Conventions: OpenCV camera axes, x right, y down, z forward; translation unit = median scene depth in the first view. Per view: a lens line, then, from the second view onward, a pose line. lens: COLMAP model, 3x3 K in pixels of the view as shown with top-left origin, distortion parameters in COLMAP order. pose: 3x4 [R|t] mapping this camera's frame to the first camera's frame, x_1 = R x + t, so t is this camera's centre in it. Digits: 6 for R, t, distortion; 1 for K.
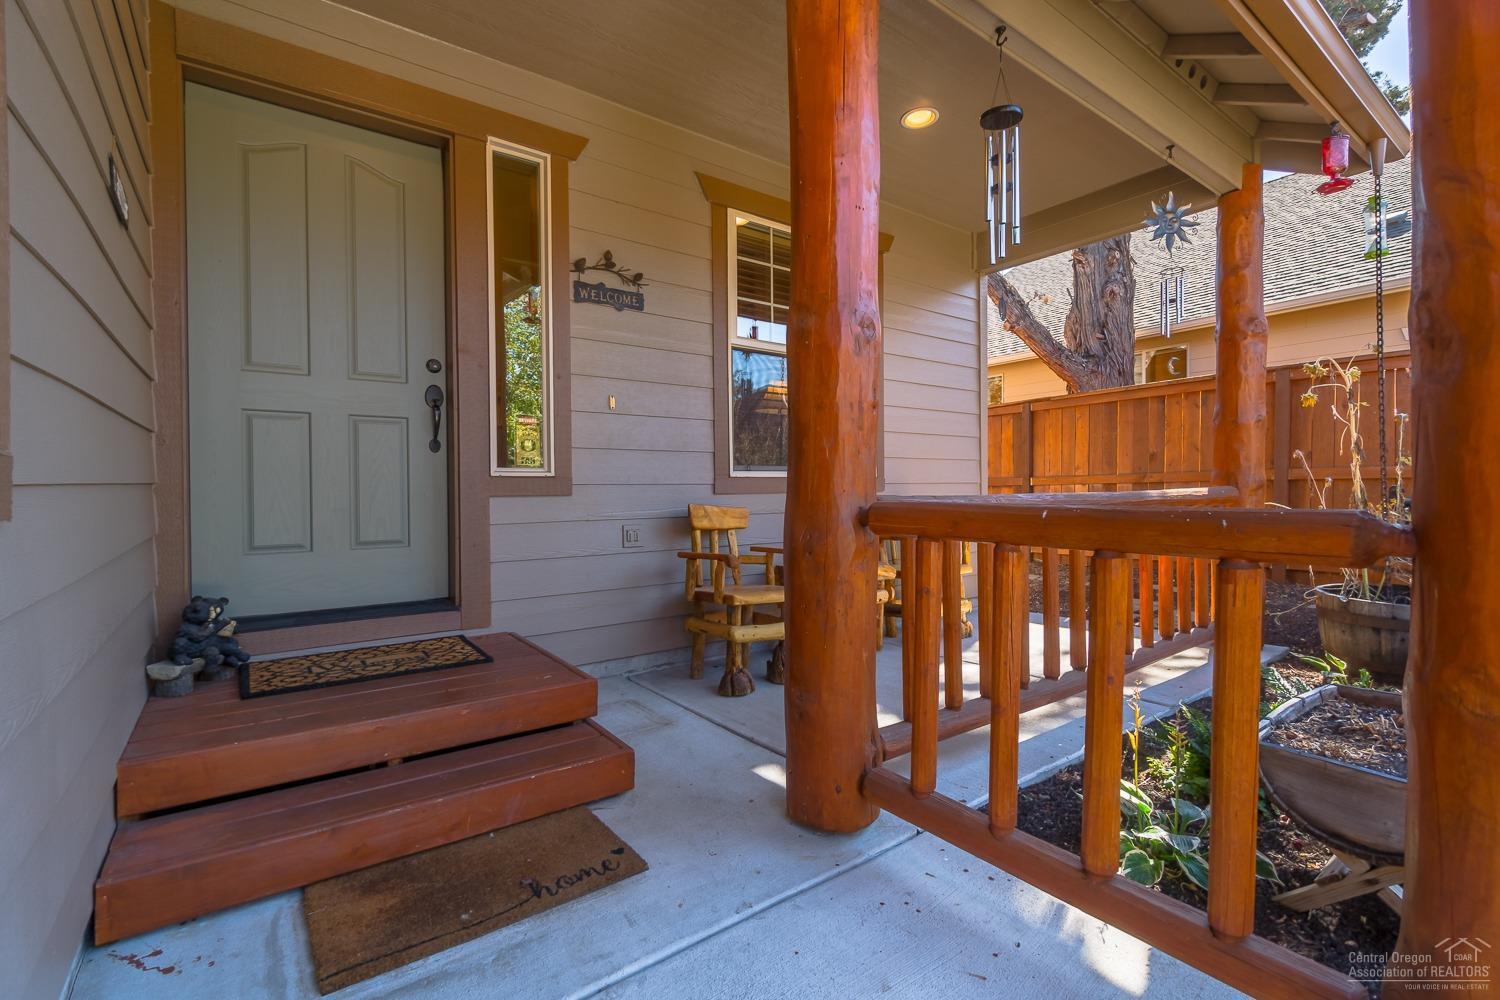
lens RADIAL K [[671.6, 0, 745.8], [0, 671.6, 491.2], [0, 0, 1]] dist [0.000997, 0.000001]
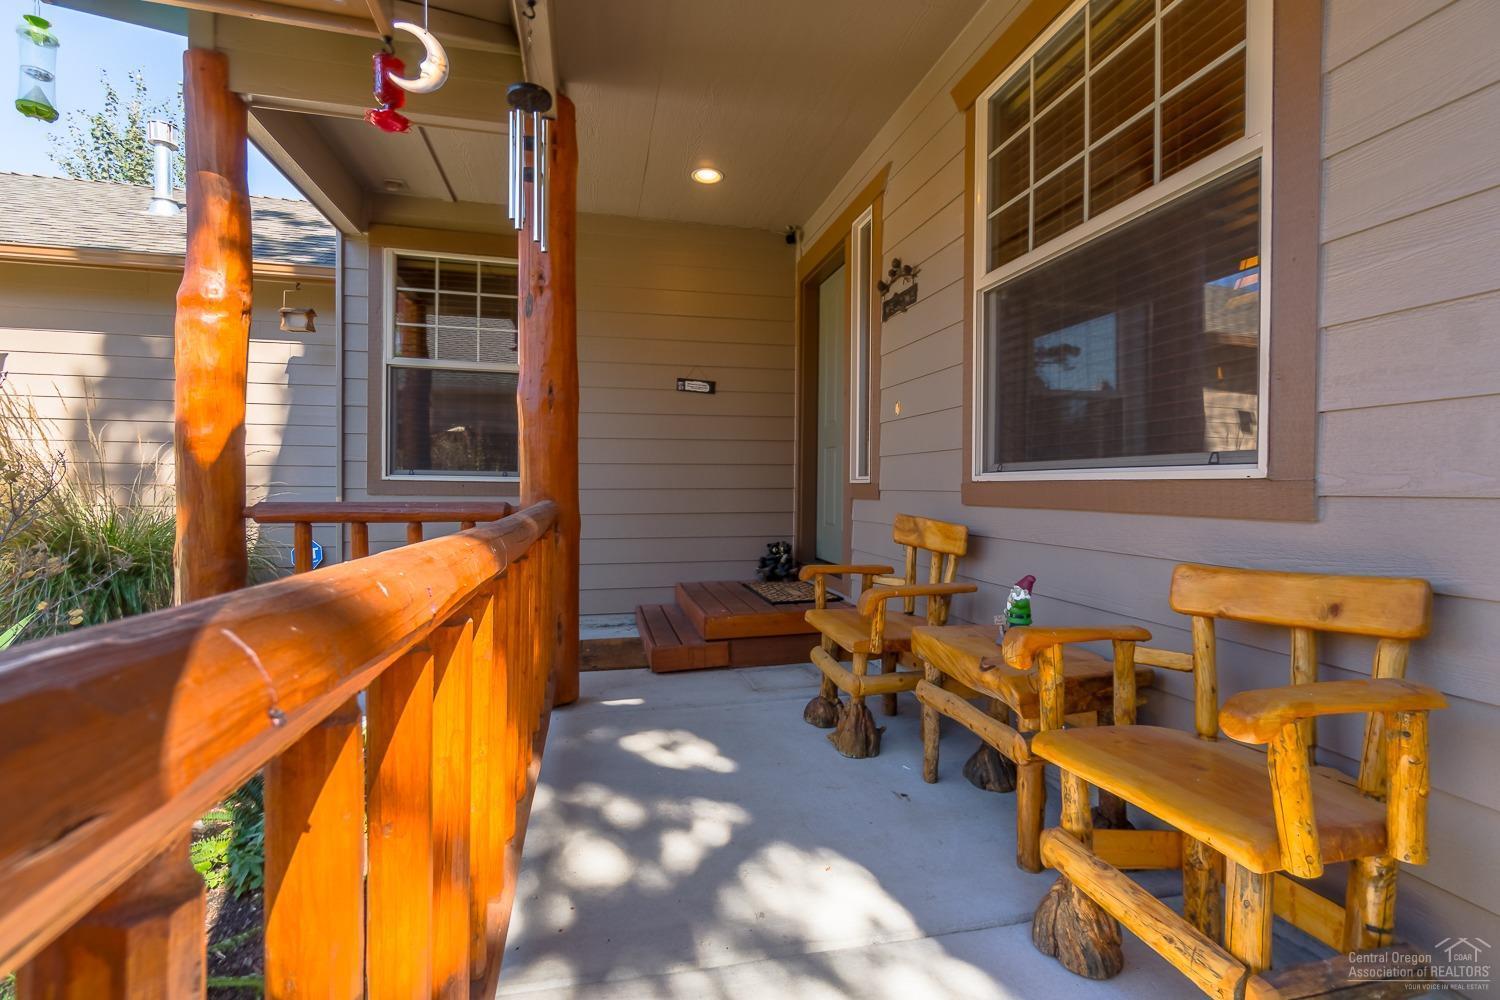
lens RADIAL K [[671.6, 0, 745.8], [0, 671.6, 491.2], [0, 0, 1]] dist [0.000997, 0.000001]
pose [[-0.399647, 0.007504, -0.916639, 0.841101], [-0.012892, 0.999822, 0.013805, -0.019895], [0.916579, 0.017335, -0.399479, 1.245418]]
